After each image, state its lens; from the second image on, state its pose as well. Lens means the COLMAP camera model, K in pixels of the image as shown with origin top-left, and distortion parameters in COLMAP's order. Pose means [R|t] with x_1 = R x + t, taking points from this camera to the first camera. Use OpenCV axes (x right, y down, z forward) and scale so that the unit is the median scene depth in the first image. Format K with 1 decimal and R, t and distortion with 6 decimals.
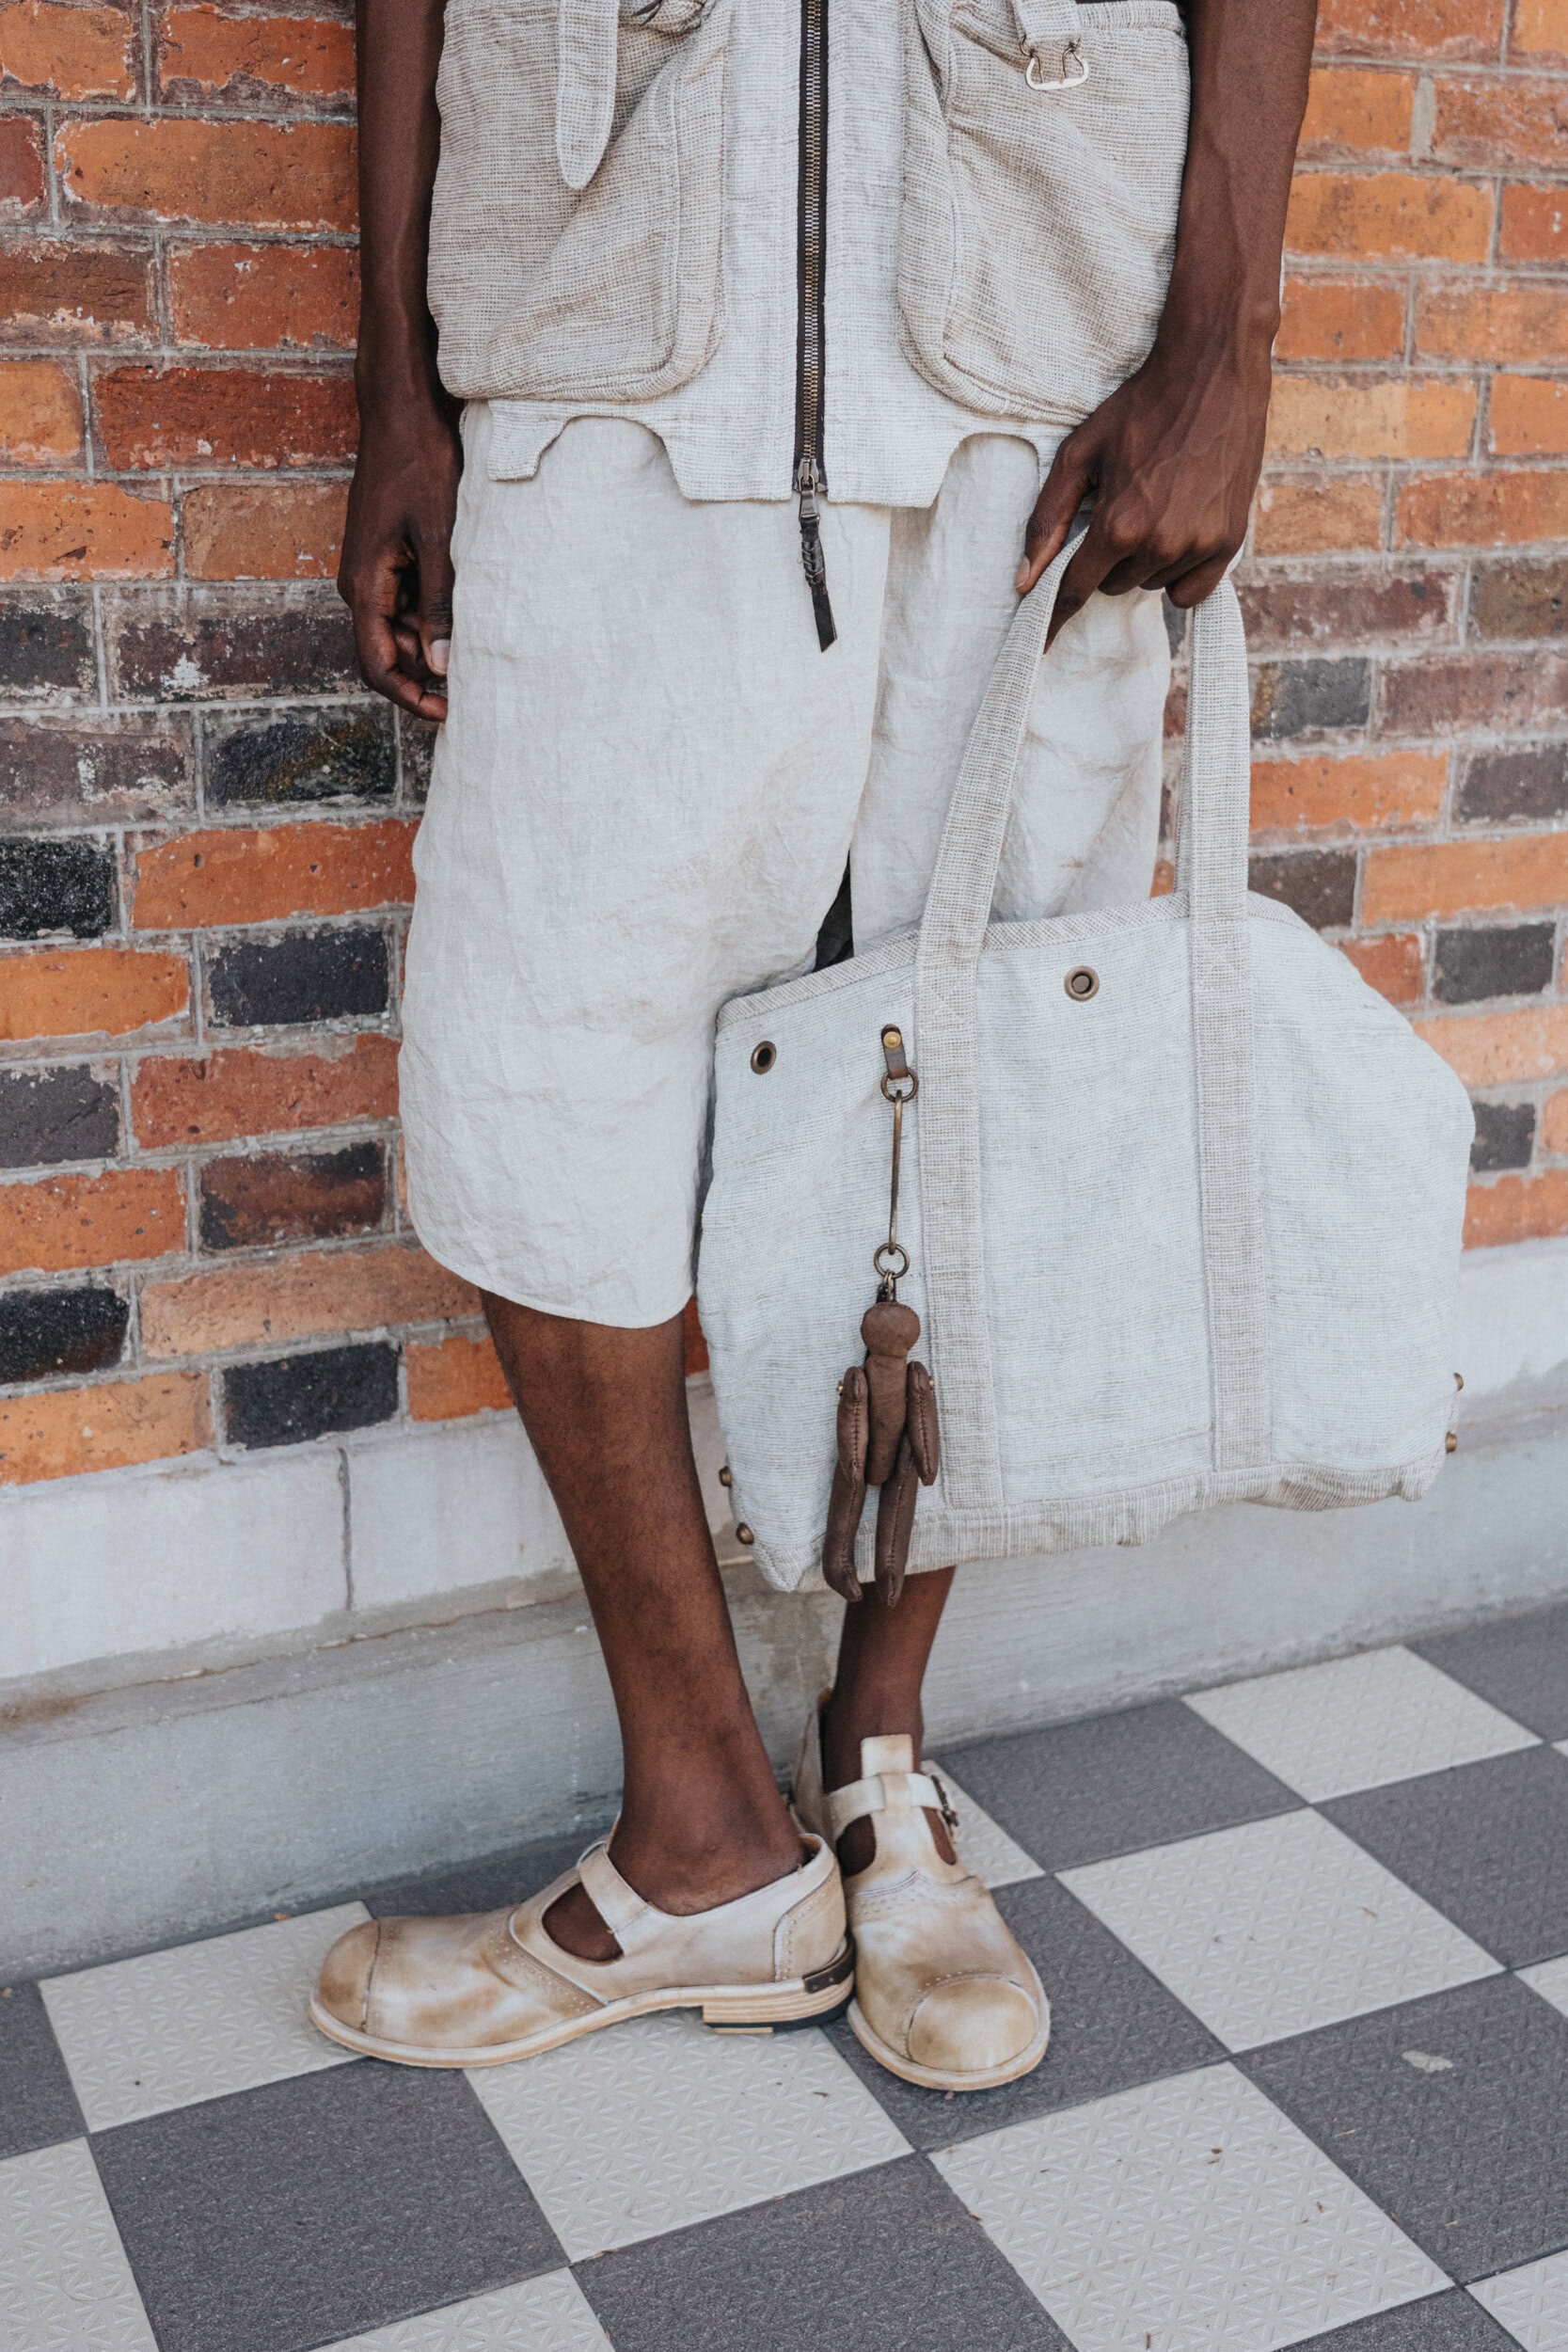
lens RADIAL K [[2690.2, 0, 784.0], [0, 2690.2, 1176.0], [0, 0, 1]] dist [0.006381, -0.014625]
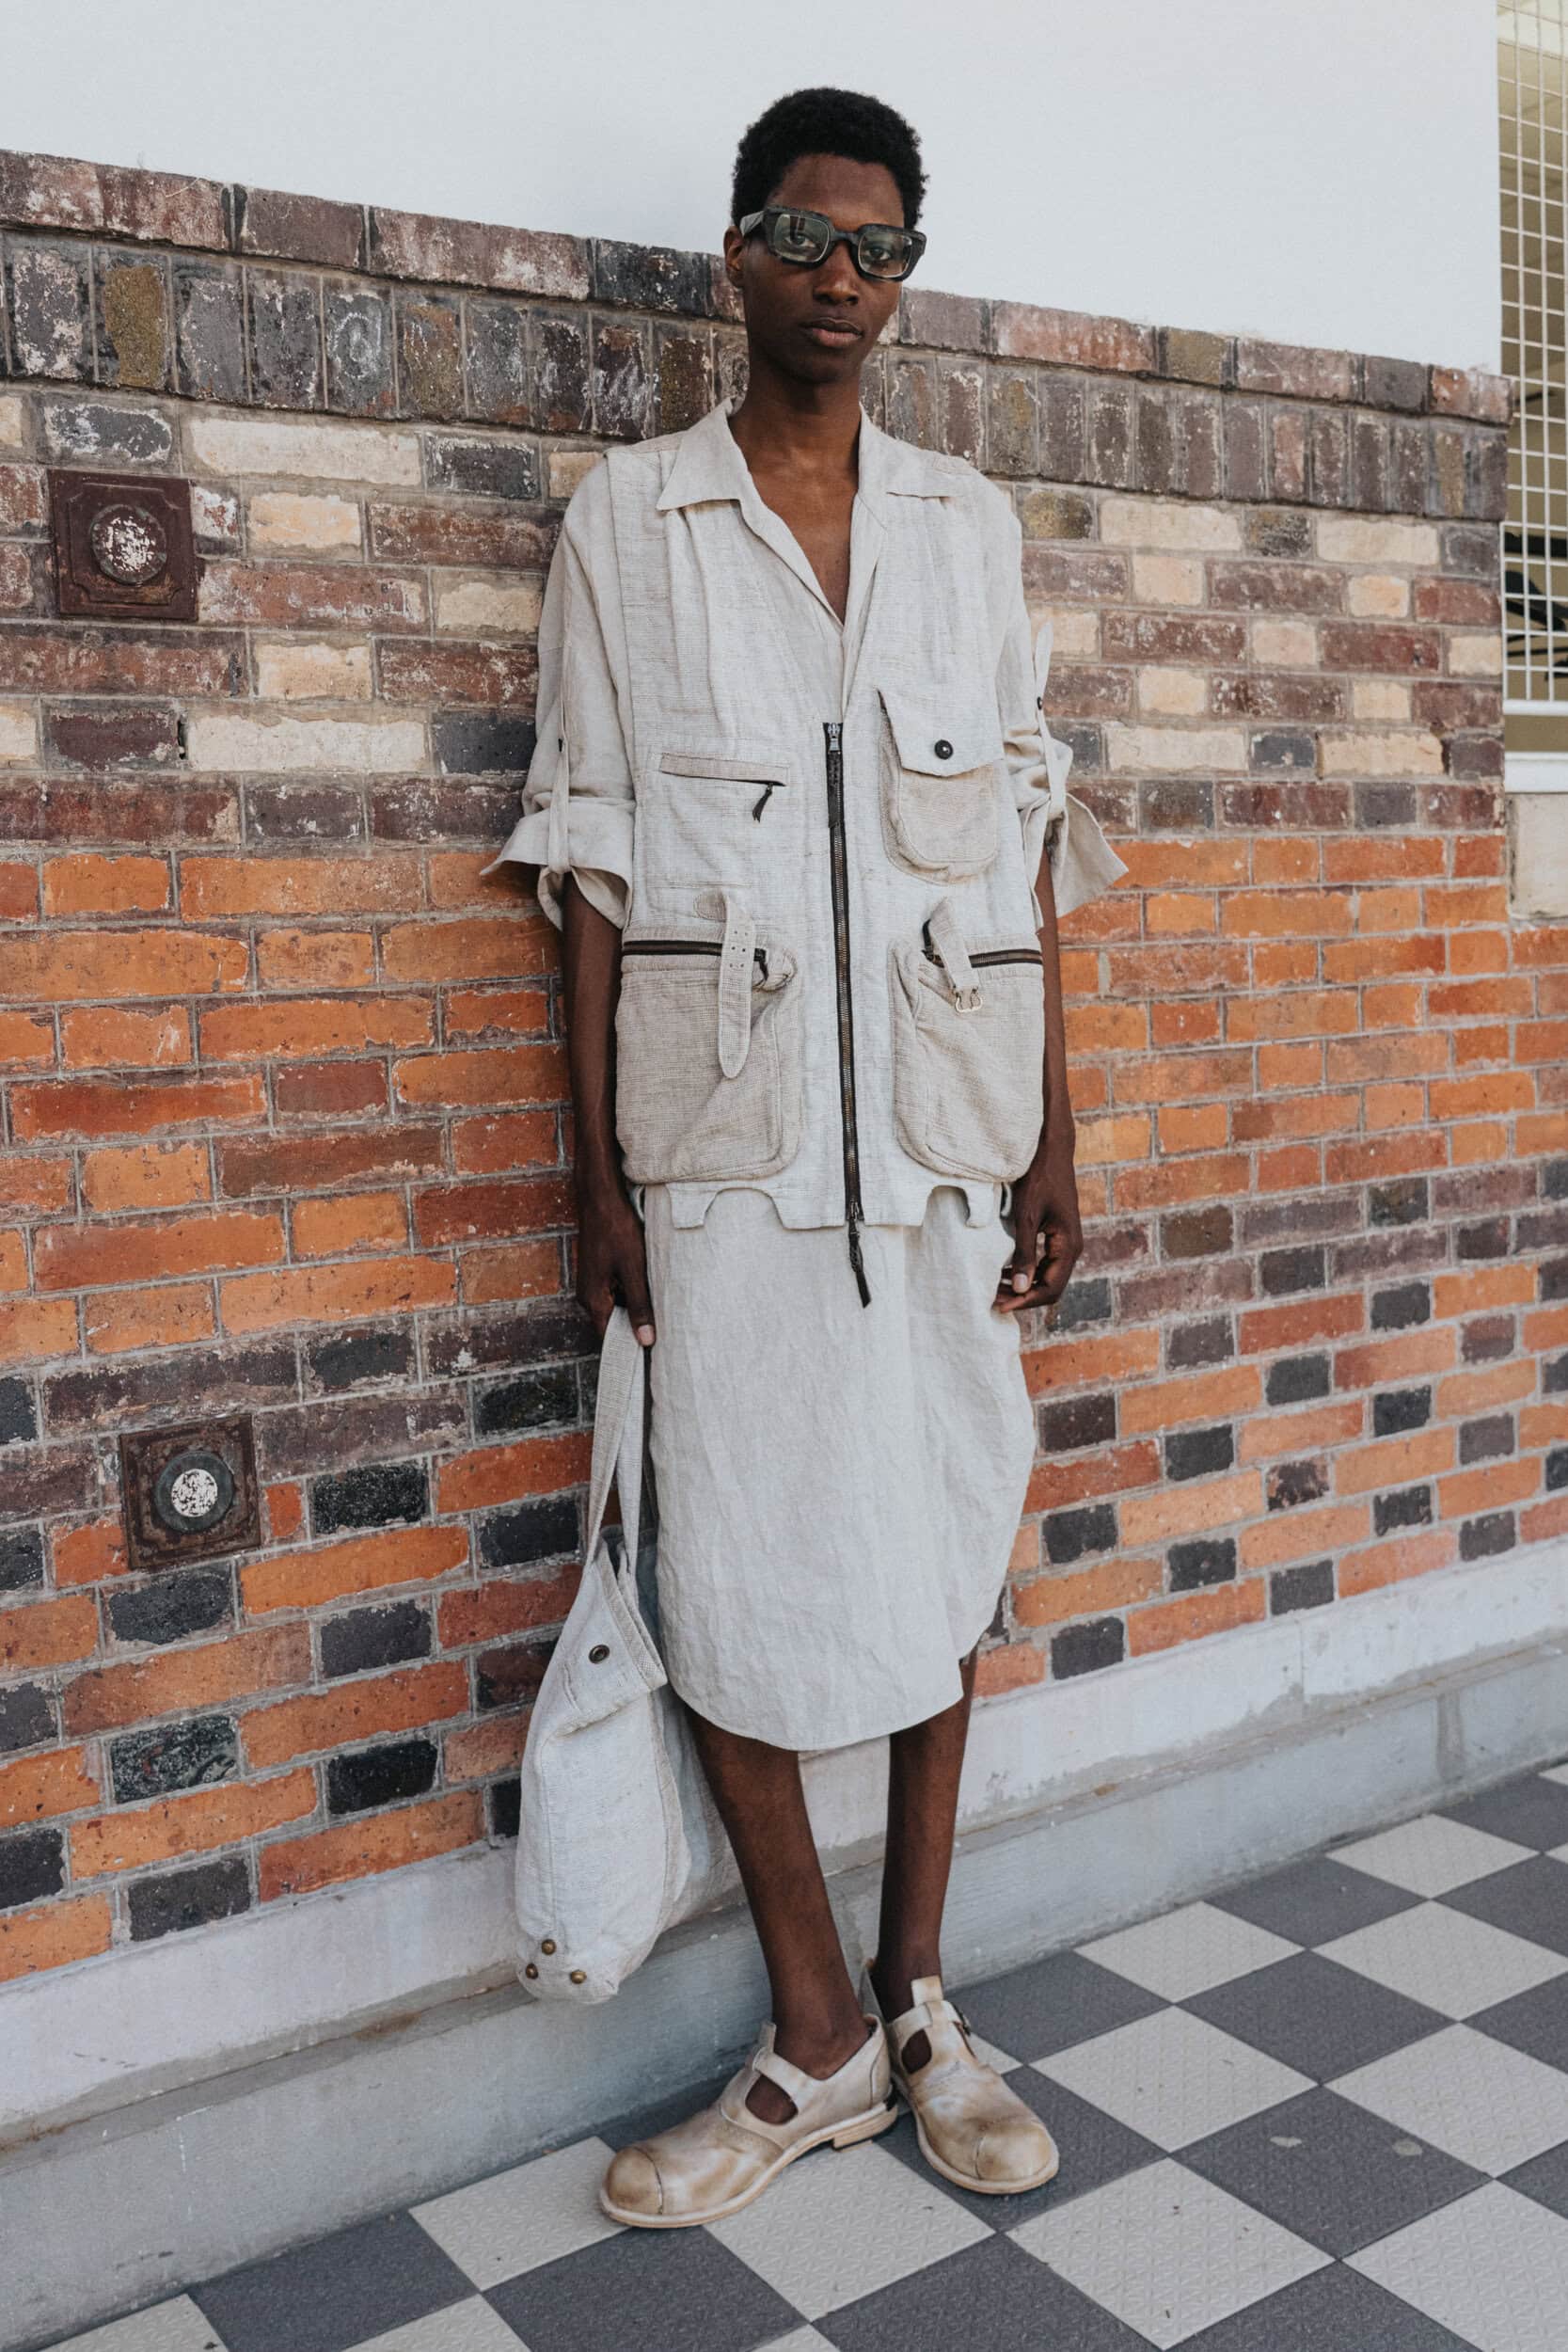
lens RADIAL K [[2215.0, 0, 743.0], [0, 2215.0, 1174.0], [0, 0, 1]] dist [-0.001073, -0.004033]
pose [[0.989019, -0.076501, 0.126447, -0.207371], [0.101401, 0.973700, -0.204025, 0.001777], [-0.107513, 0.214607, 0.970765, -0.379484]]
